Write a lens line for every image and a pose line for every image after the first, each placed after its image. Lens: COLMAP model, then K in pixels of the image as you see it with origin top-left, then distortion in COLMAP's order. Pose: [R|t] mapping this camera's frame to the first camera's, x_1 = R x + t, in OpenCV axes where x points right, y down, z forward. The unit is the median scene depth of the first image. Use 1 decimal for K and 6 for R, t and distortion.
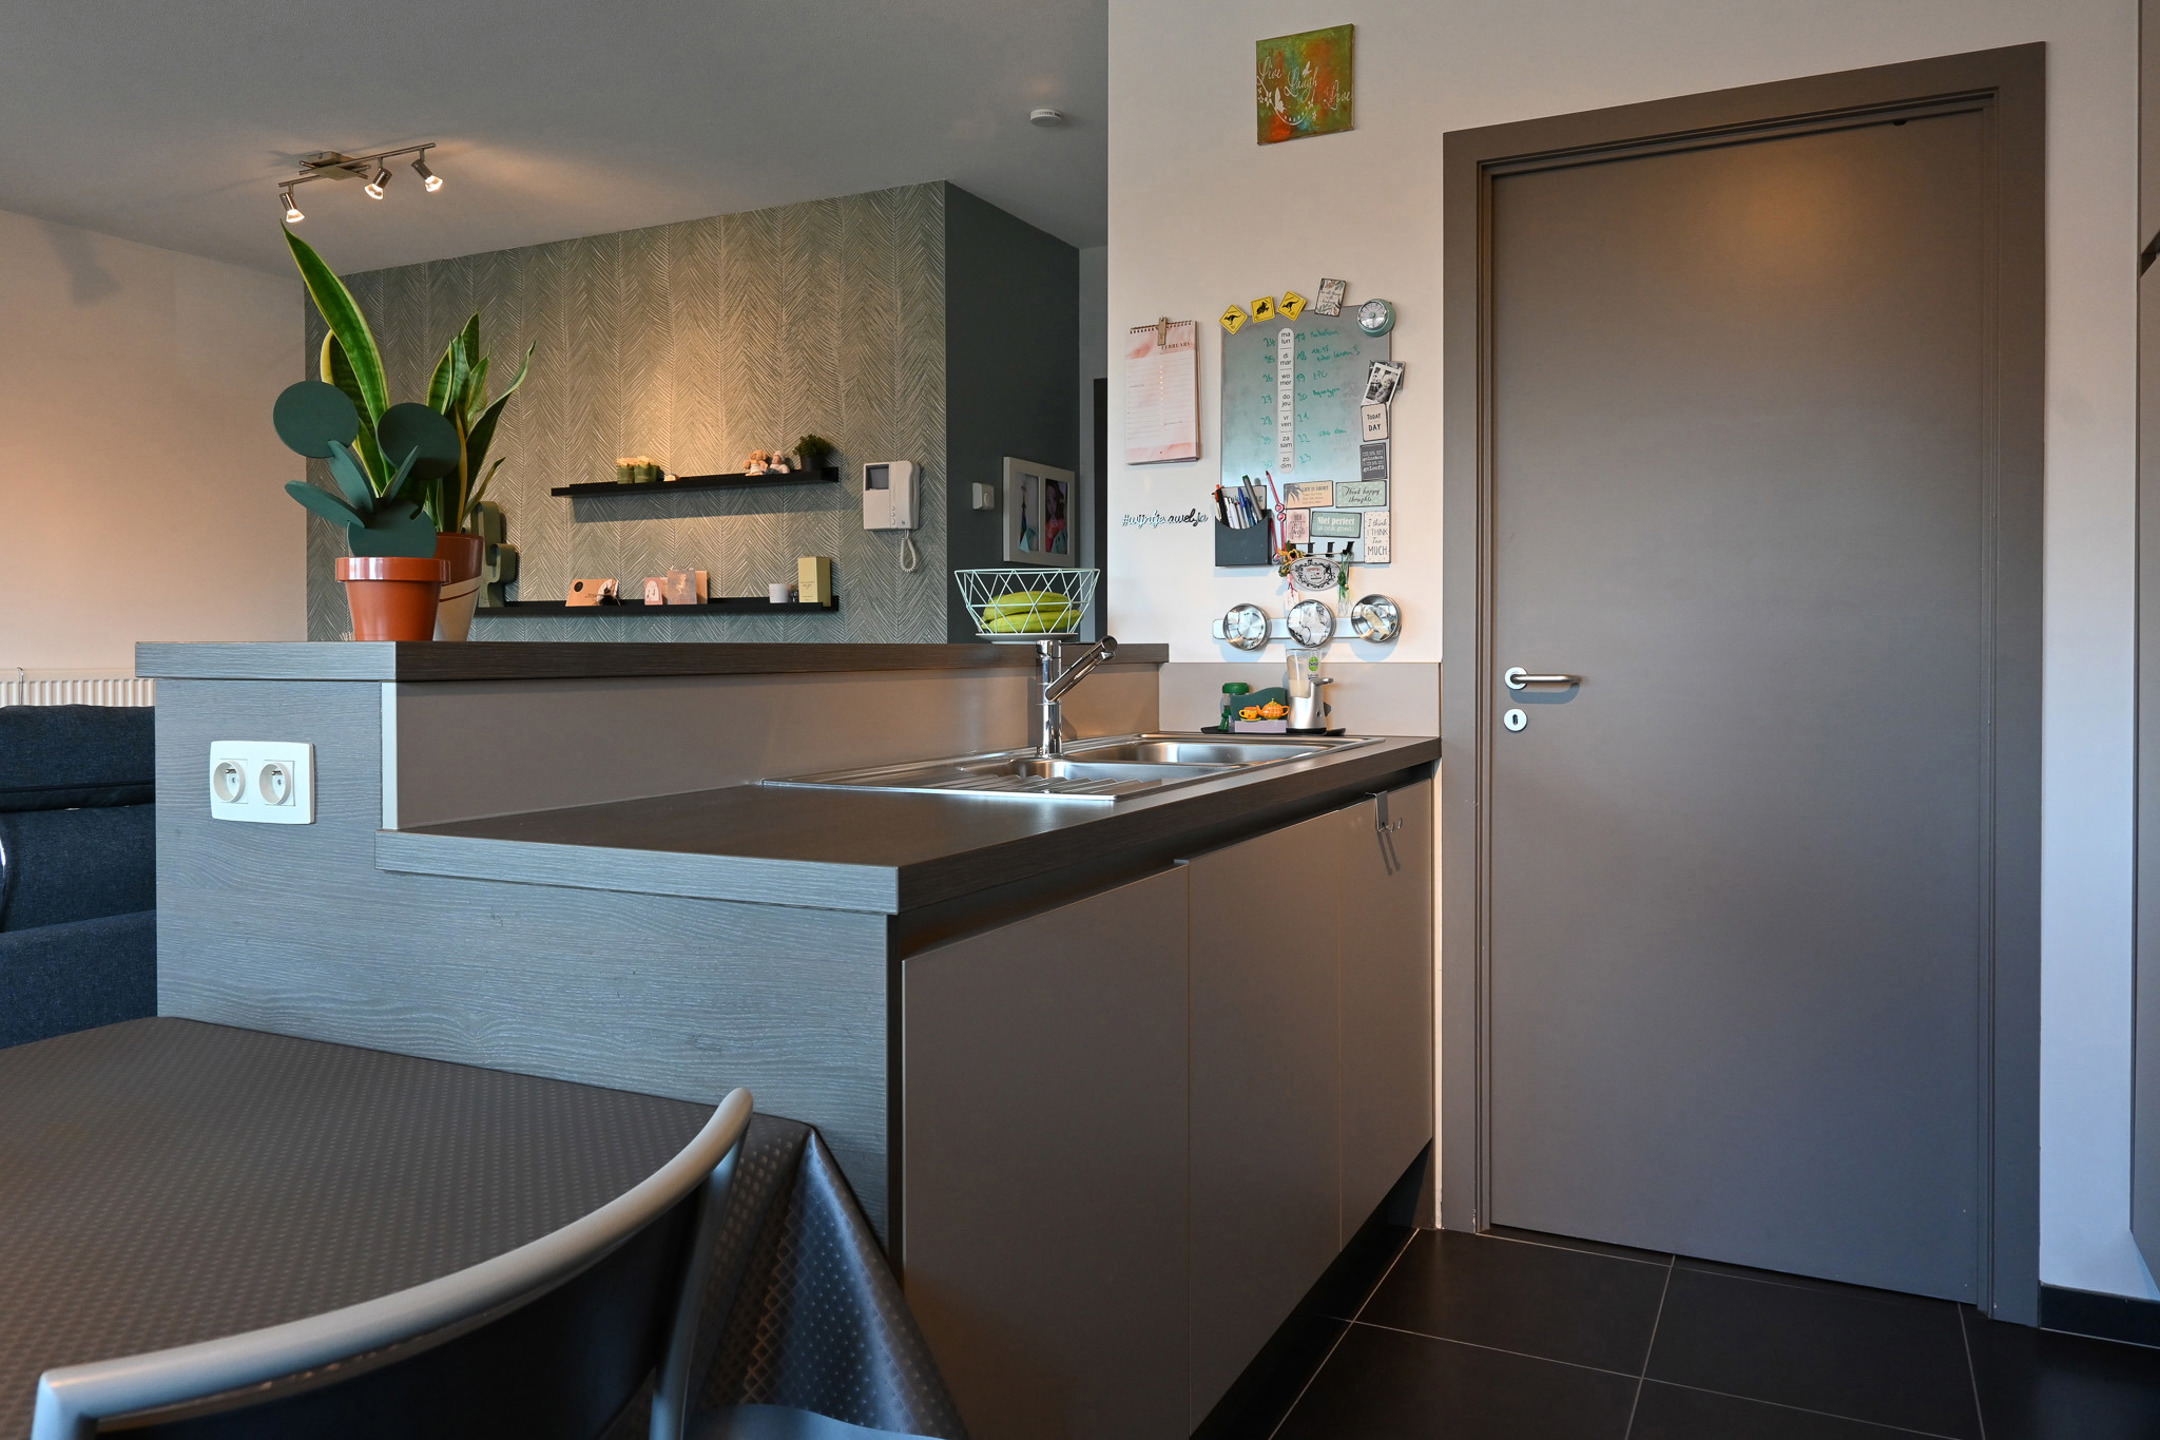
lens RADIAL K [[1507.8, 0, 1067.4], [0, 1507.8, 664.2], [0, 0, 1]] dist [0.001500, 0.002355]
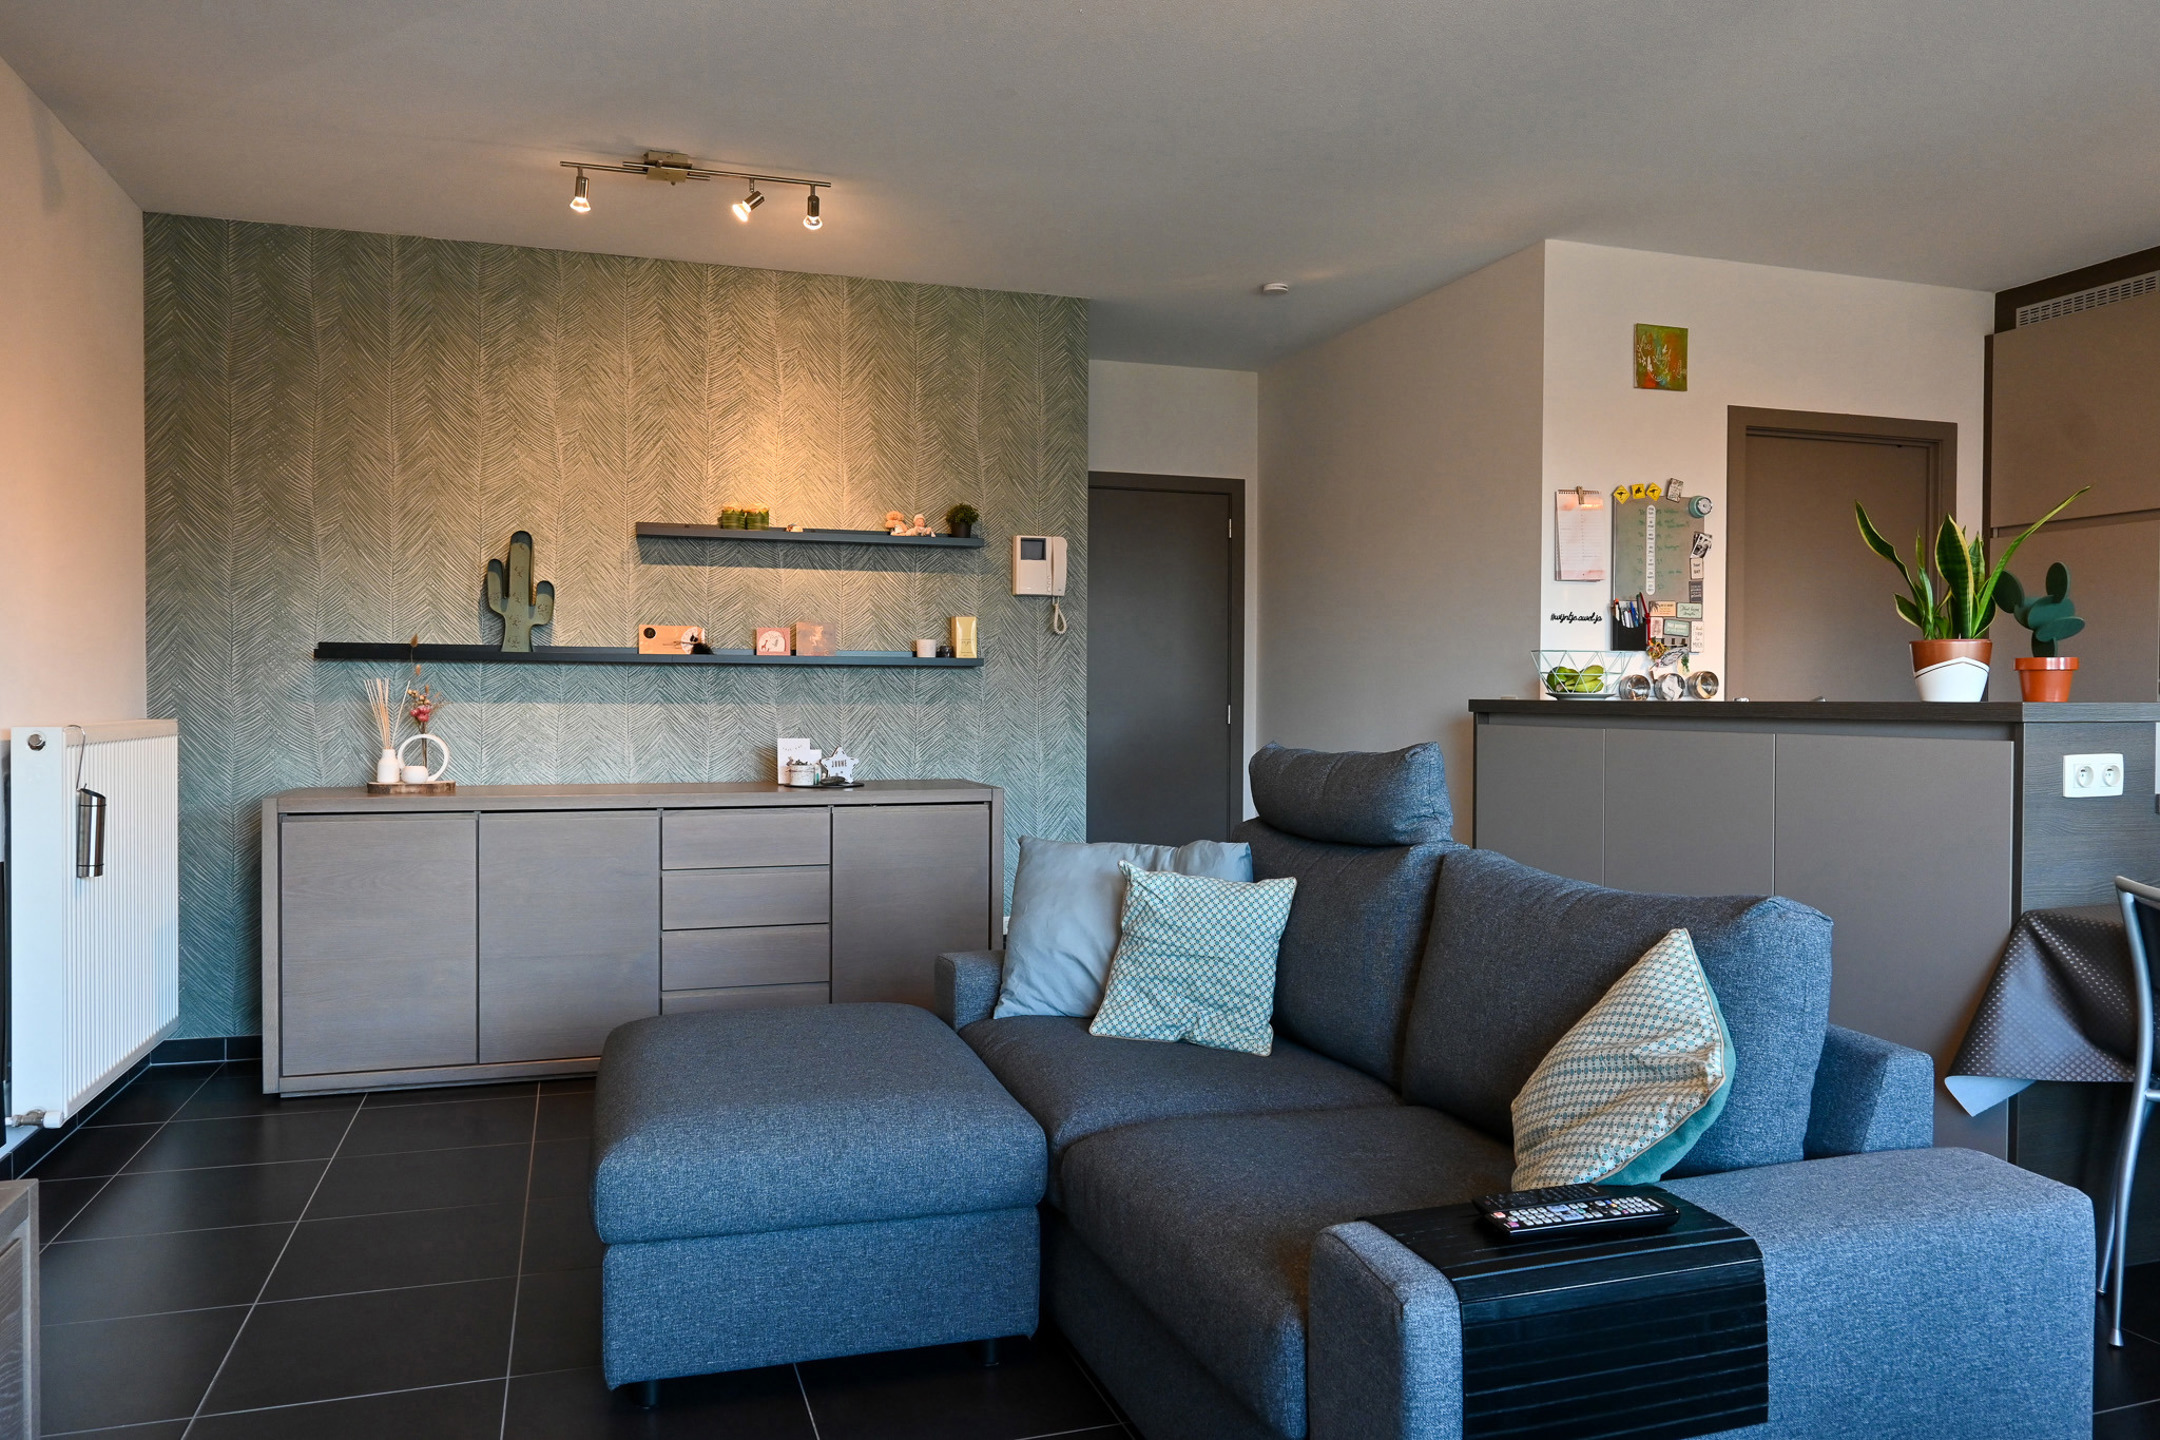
lens RADIAL K [[1483.5, 0, 1104.1], [0, 1483.5, 720.6], [0, 0, 1]] dist [-0.001070, -0.002588]
pose [[0.715046, -0.008334, 0.699028, -0.861336], [0.004153, 0.999962, 0.007674, -0.003661], [-0.699065, -0.002584, 0.715053, 0.167442]]
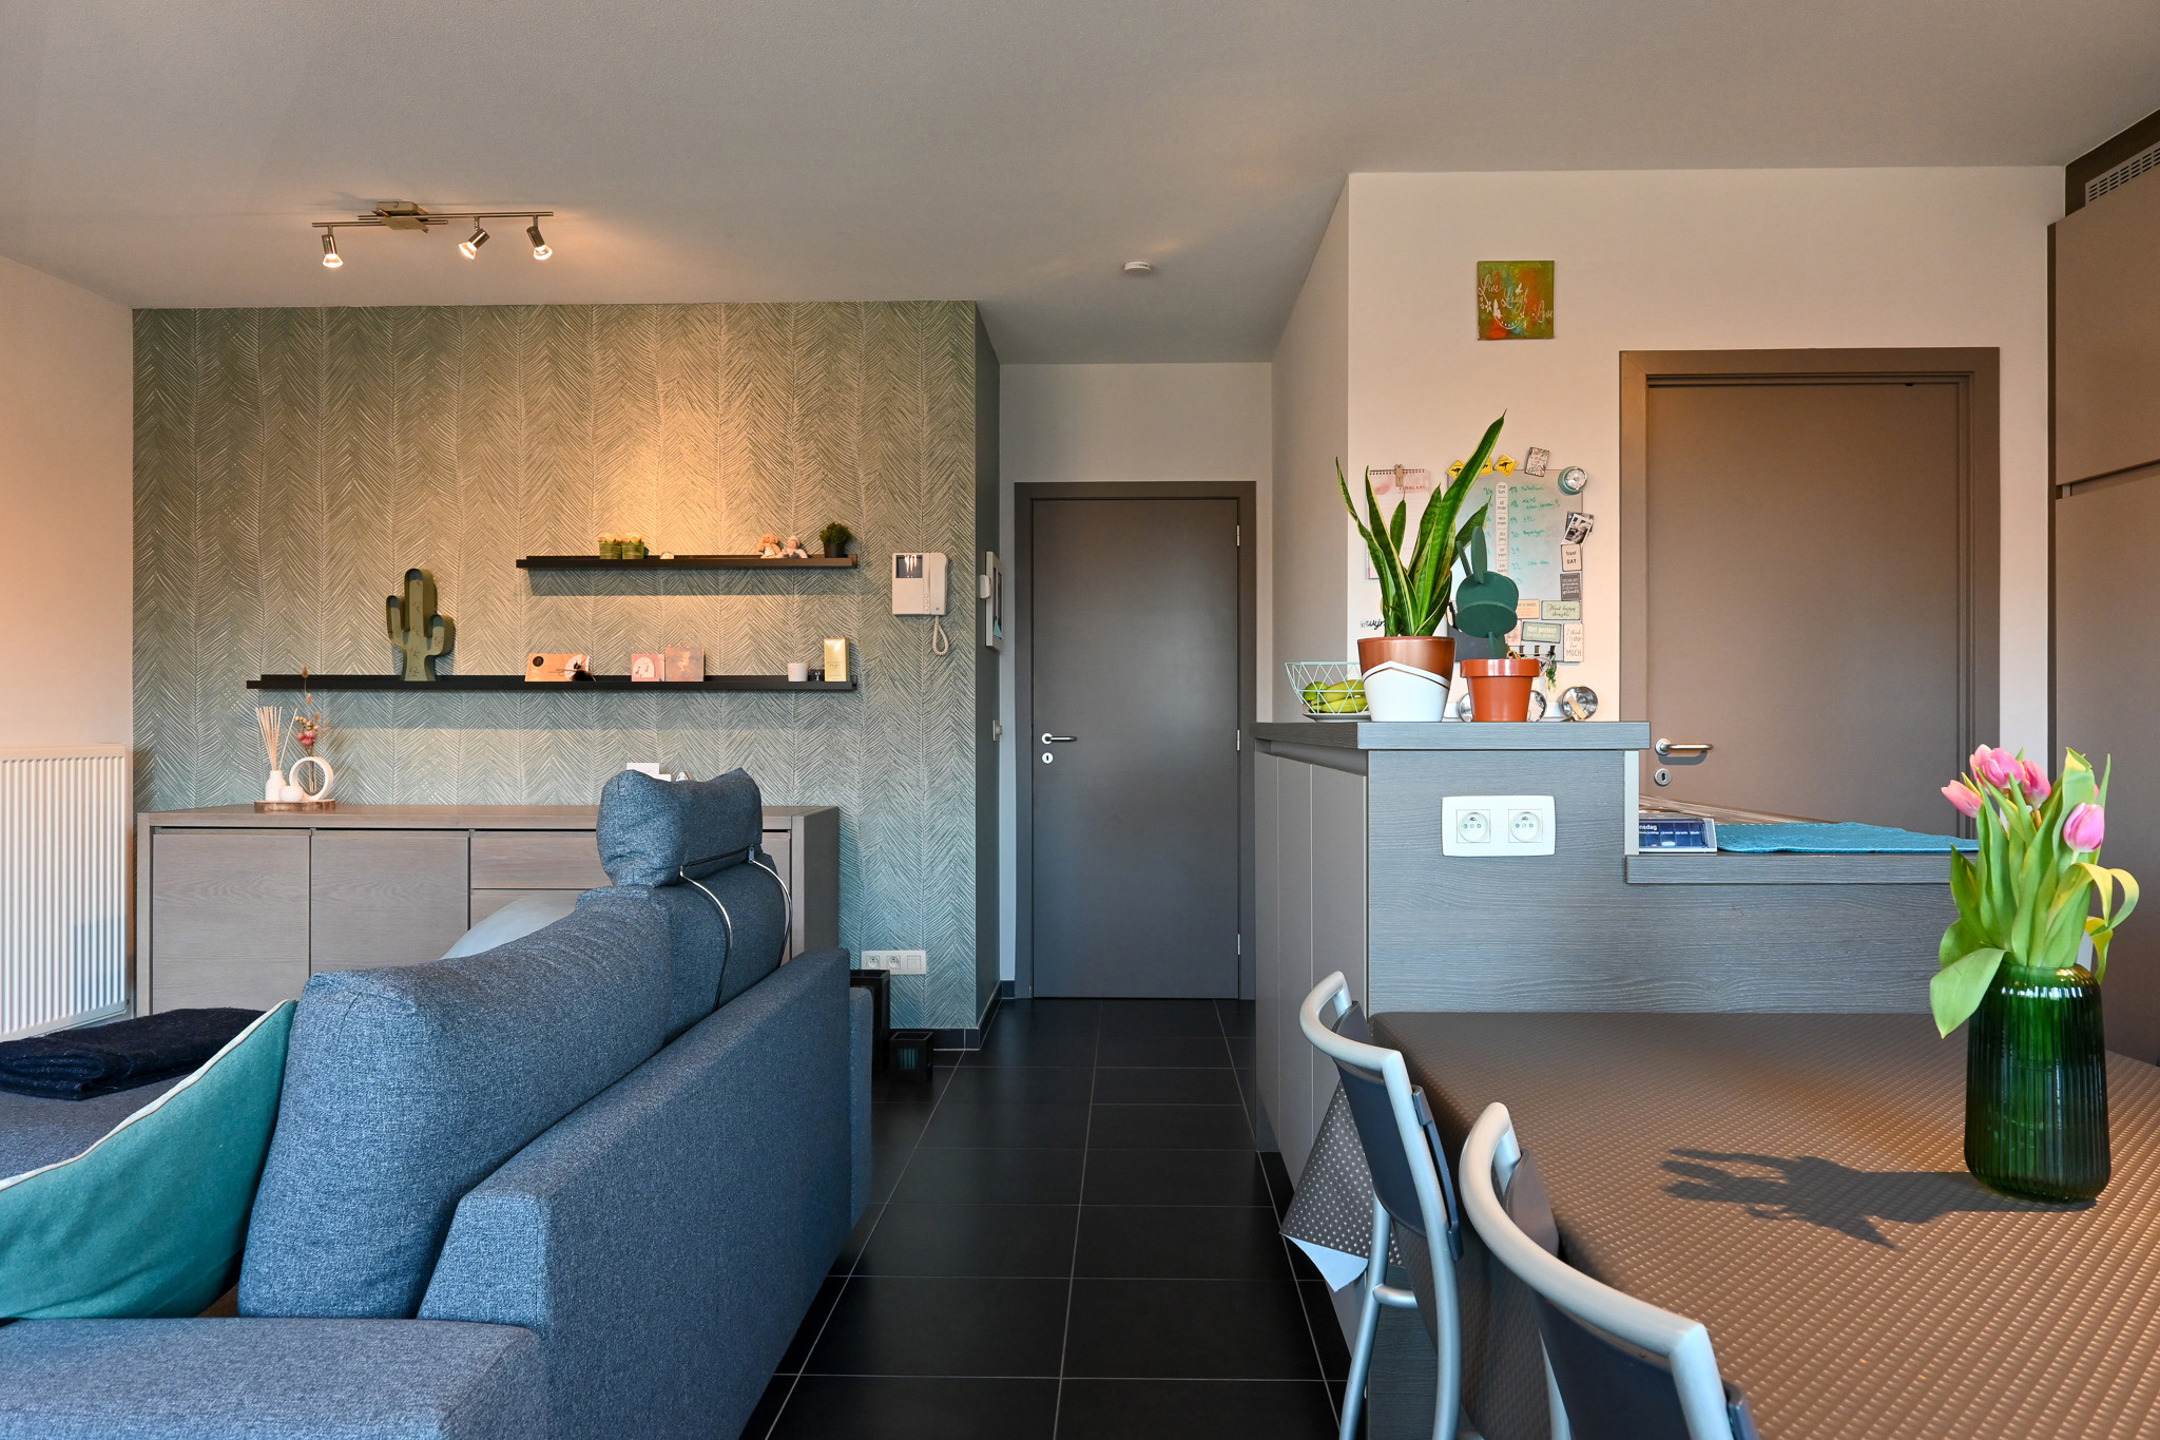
lens RADIAL K [[1482.8, 0, 1080.0], [0, 1482.8, 720.0], [0, 0, 1]] dist [-0.002099, -0.001554]
pose [[0.913768, 0.001321, 0.406234, -0.443181], [0.004020, 0.999916, -0.012293, -0.000517], [-0.406217, 0.012866, 0.913686, -0.017939]]
